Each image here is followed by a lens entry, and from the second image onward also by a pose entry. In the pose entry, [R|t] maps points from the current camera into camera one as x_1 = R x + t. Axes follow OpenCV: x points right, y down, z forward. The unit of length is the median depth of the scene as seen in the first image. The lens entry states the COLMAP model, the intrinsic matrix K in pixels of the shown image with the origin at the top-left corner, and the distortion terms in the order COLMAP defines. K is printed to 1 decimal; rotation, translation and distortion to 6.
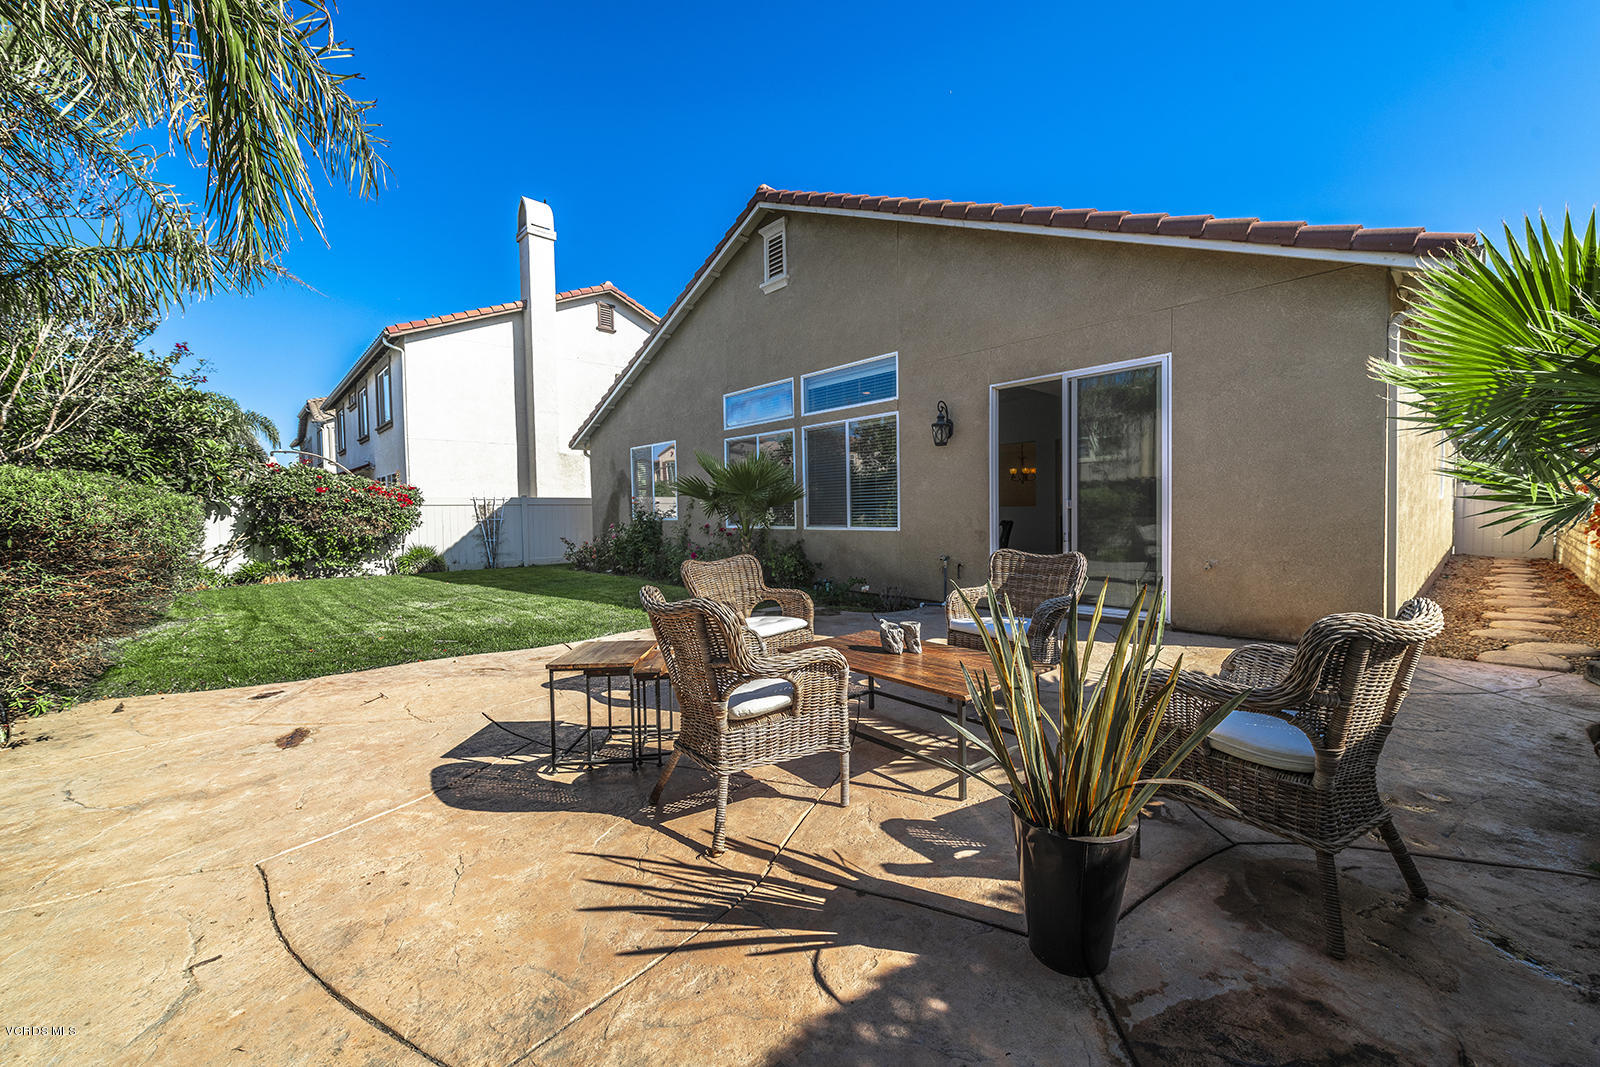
lens RADIAL K [[625.2, 0, 813.3], [0, 625.2, 521.0], [0, 0, 1]] dist [0.000233, -0.000134]
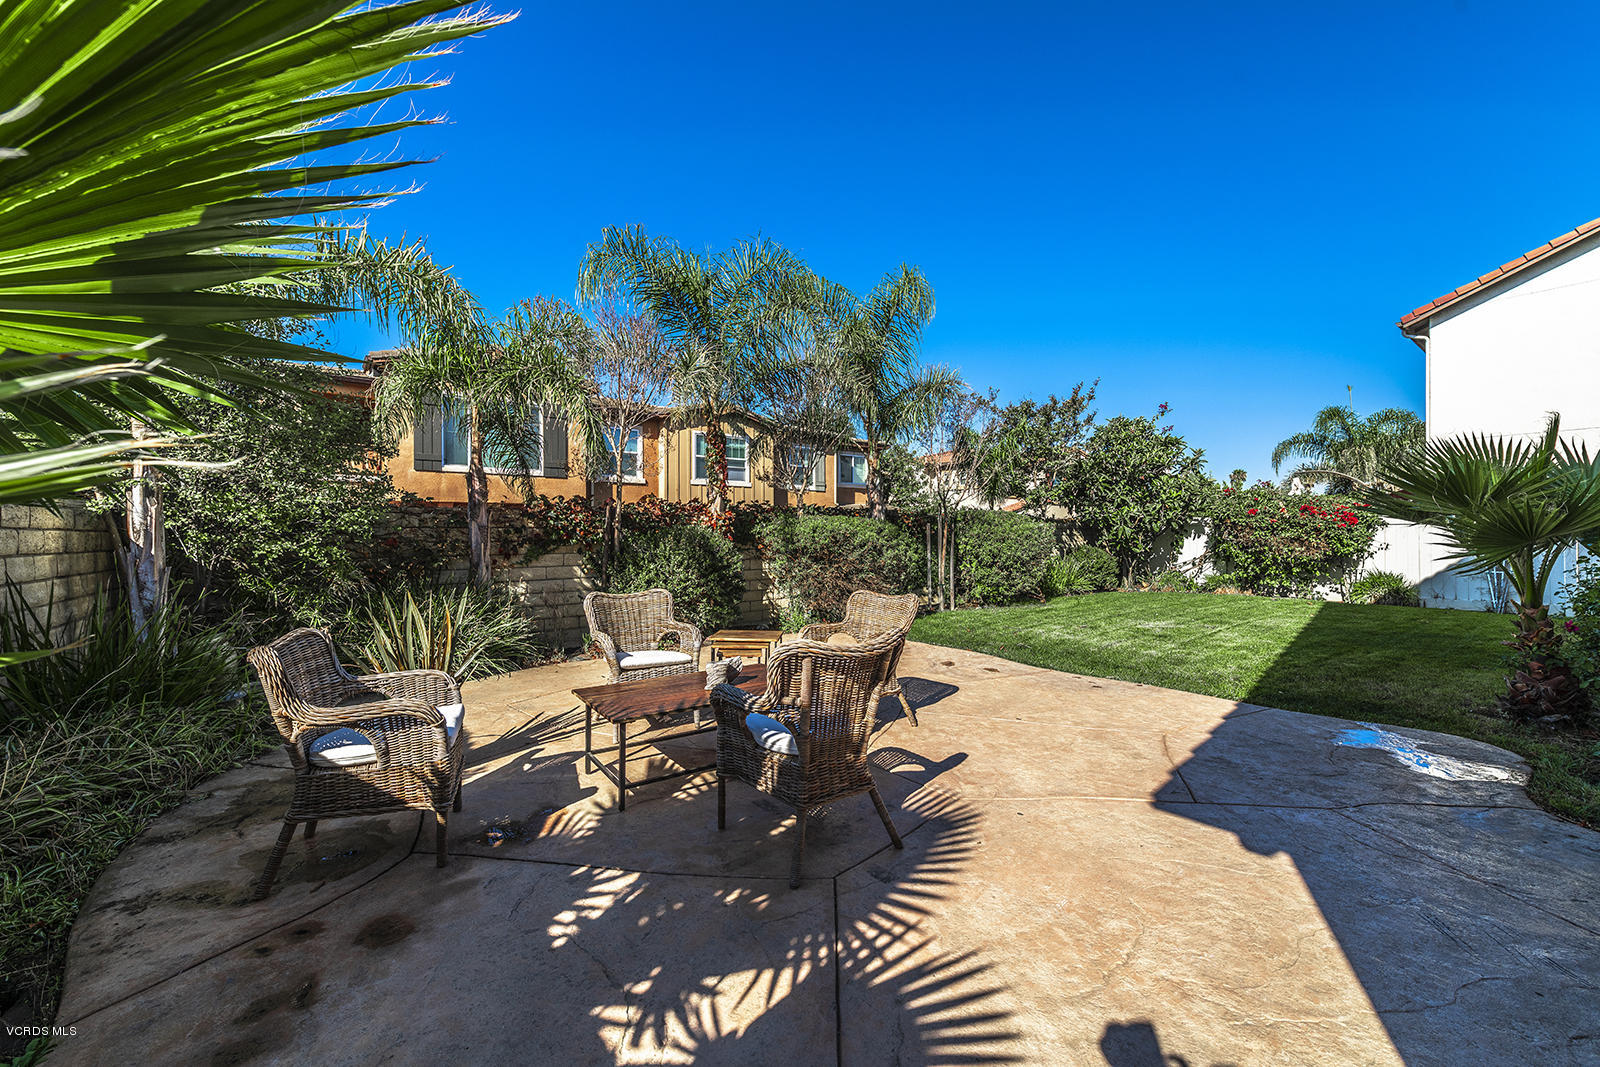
lens RADIAL K [[625.2, 0, 813.3], [0, 625.2, 521.0], [0, 0, 1]] dist [0.000233, -0.000134]
pose [[-0.090881, -0.004162, -0.995853, 0.342263], [-0.012341, 0.999919, -0.003053, -0.021352], [0.995785, 0.012013, -0.090925, 0.358148]]
